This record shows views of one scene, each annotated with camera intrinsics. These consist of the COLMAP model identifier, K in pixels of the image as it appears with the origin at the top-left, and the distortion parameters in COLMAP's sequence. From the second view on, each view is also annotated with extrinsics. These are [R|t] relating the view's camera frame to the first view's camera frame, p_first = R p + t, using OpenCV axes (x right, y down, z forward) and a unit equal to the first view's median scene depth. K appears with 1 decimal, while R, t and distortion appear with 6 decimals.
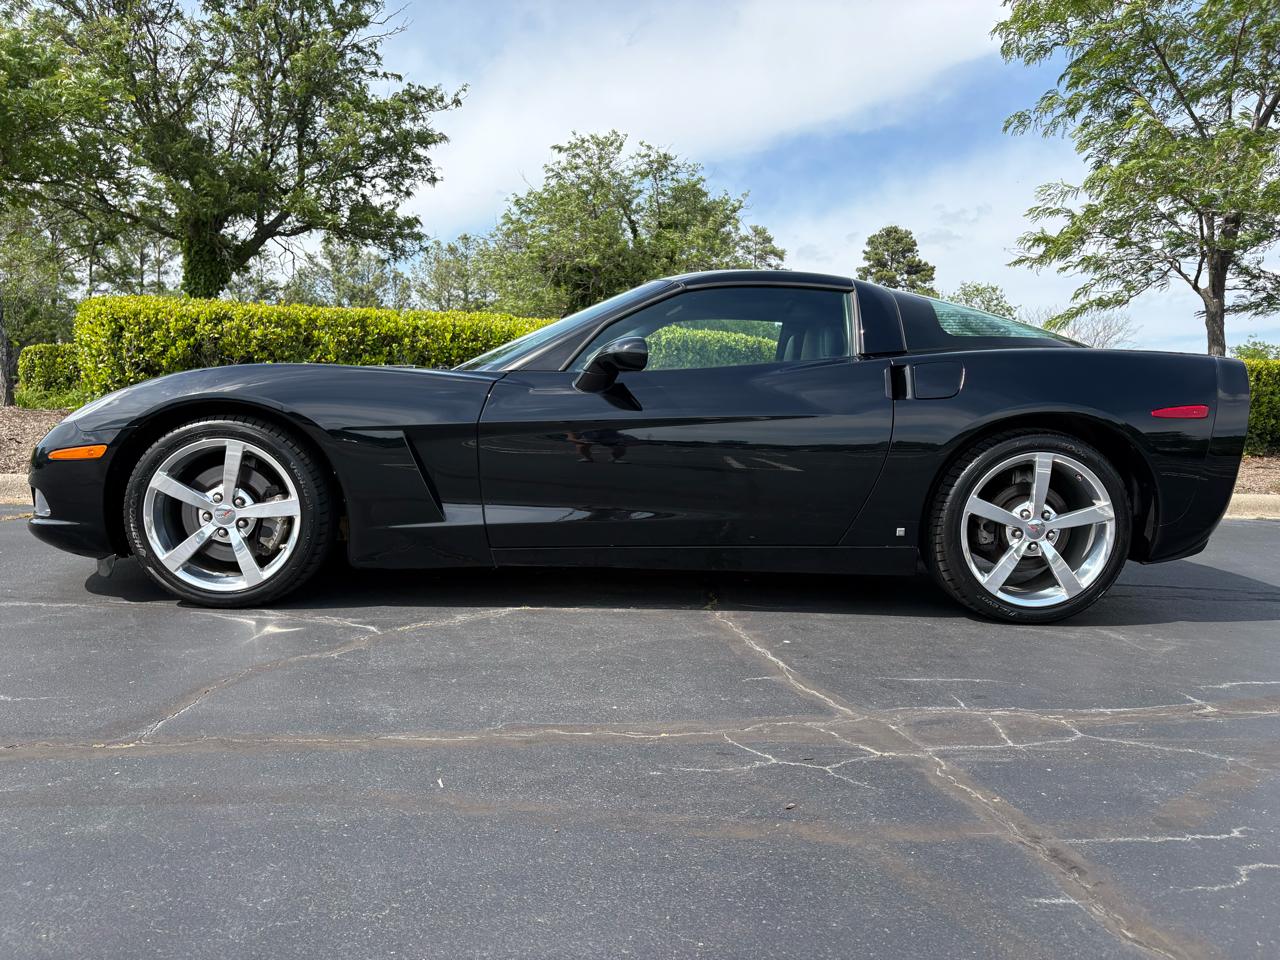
lens RADIAL K [[941.4, 0, 670.4], [0, 941.4, 506.3], [0, 0, 1]] dist [-0.004508, 0.001482]
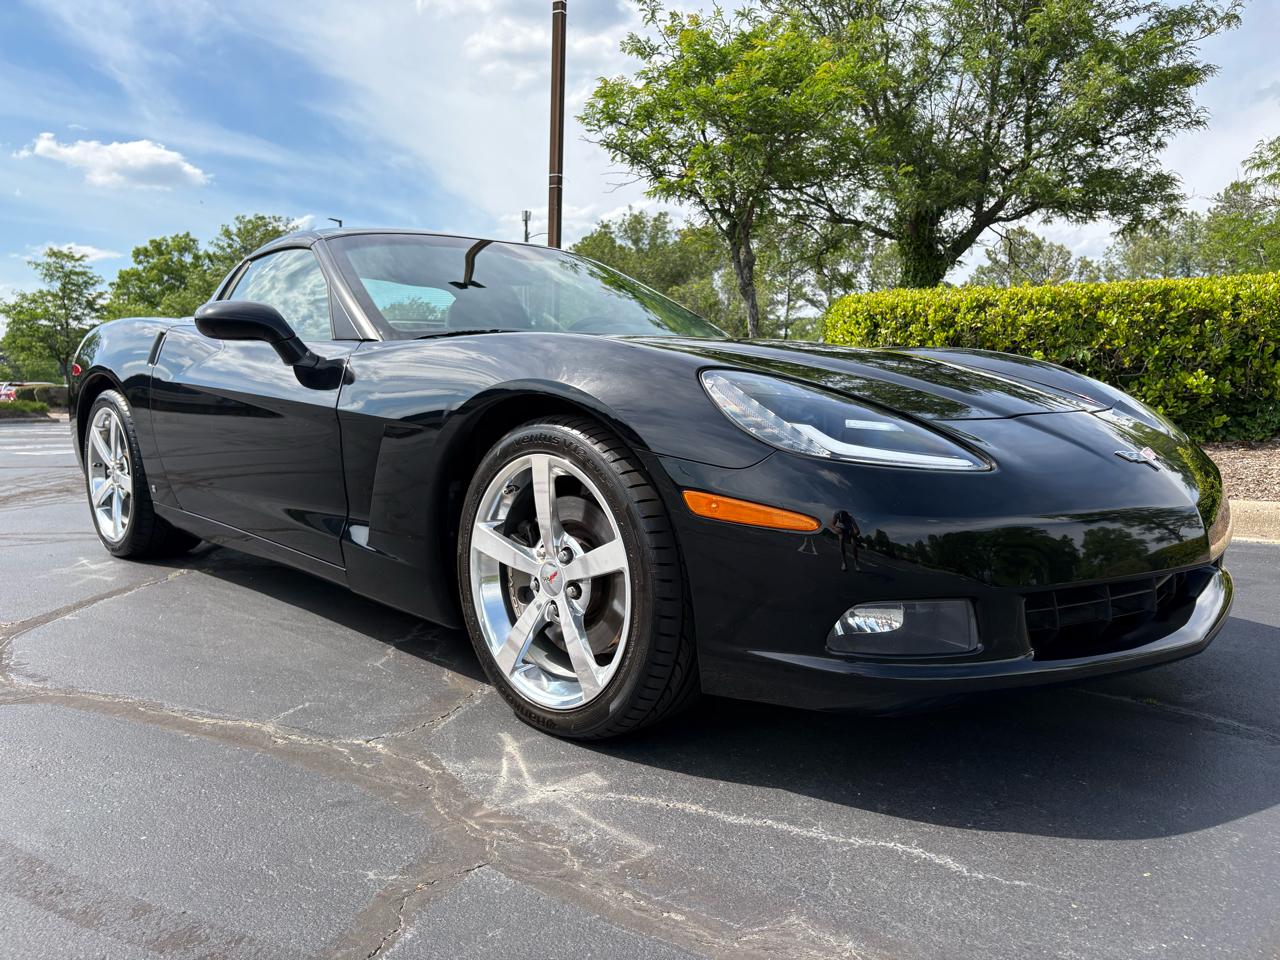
lens RADIAL K [[963.9, 0, 639.1], [0, 963.9, 496.3], [0, 0, 1]] dist [0.046022, -0.047444]
pose [[0.771091, 0.042231, -0.635323, -0.139094], [-0.052306, 0.998627, 0.002897, -0.008740], [0.634573, 0.030997, 0.772241, 0.104263]]
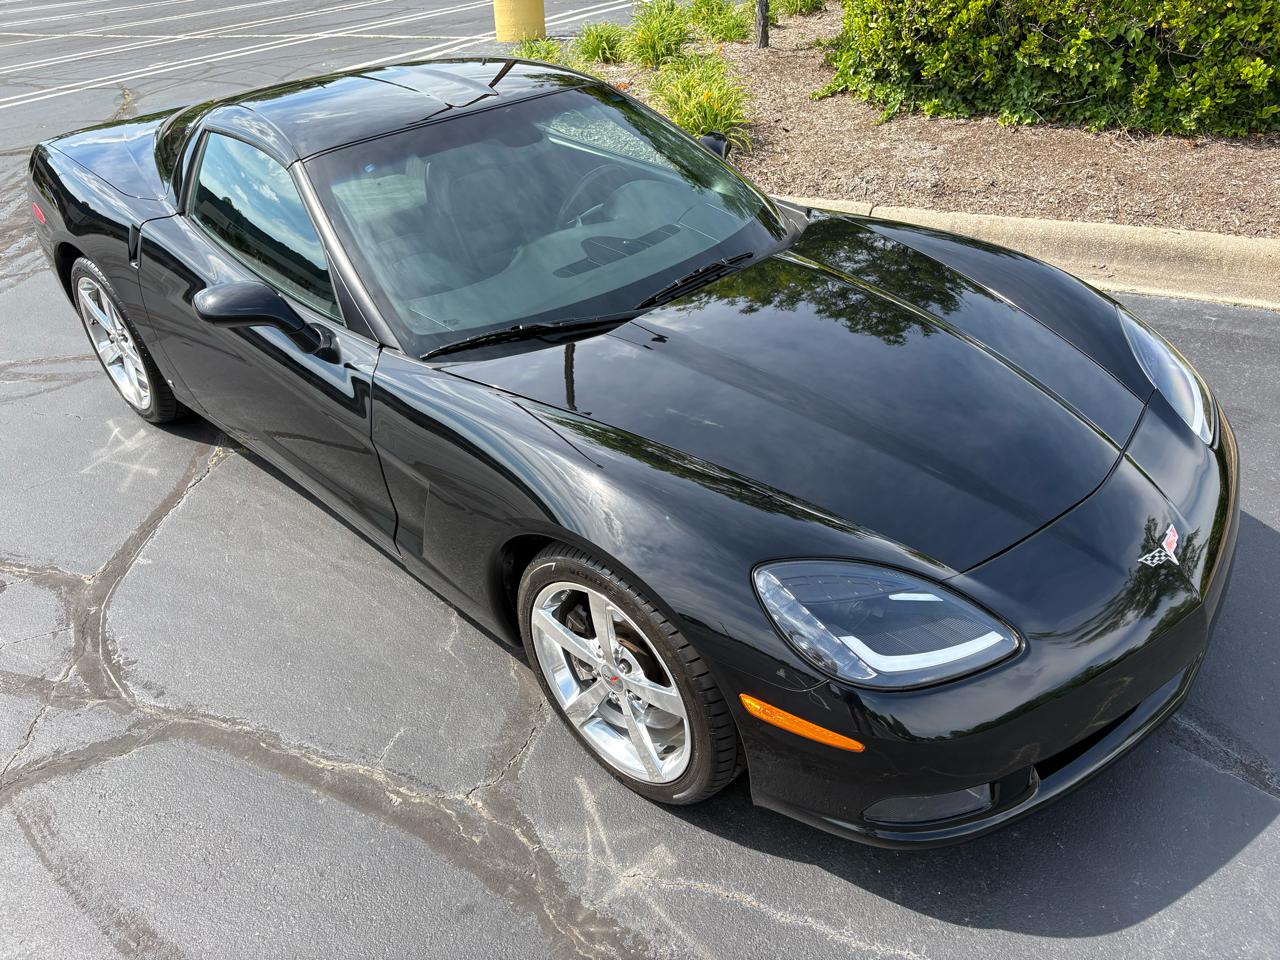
lens RADIAL K [[963.9, 0, 634.4], [0, 963.9, 491.3], [0, 0, 1]] dist [0.046022, -0.047444]
pose [[0.784953, 0.283765, -0.550751, -0.171505], [-0.006023, 0.892398, 0.451209, -0.164925], [0.619526, -0.350860, 0.702200, 0.109669]]
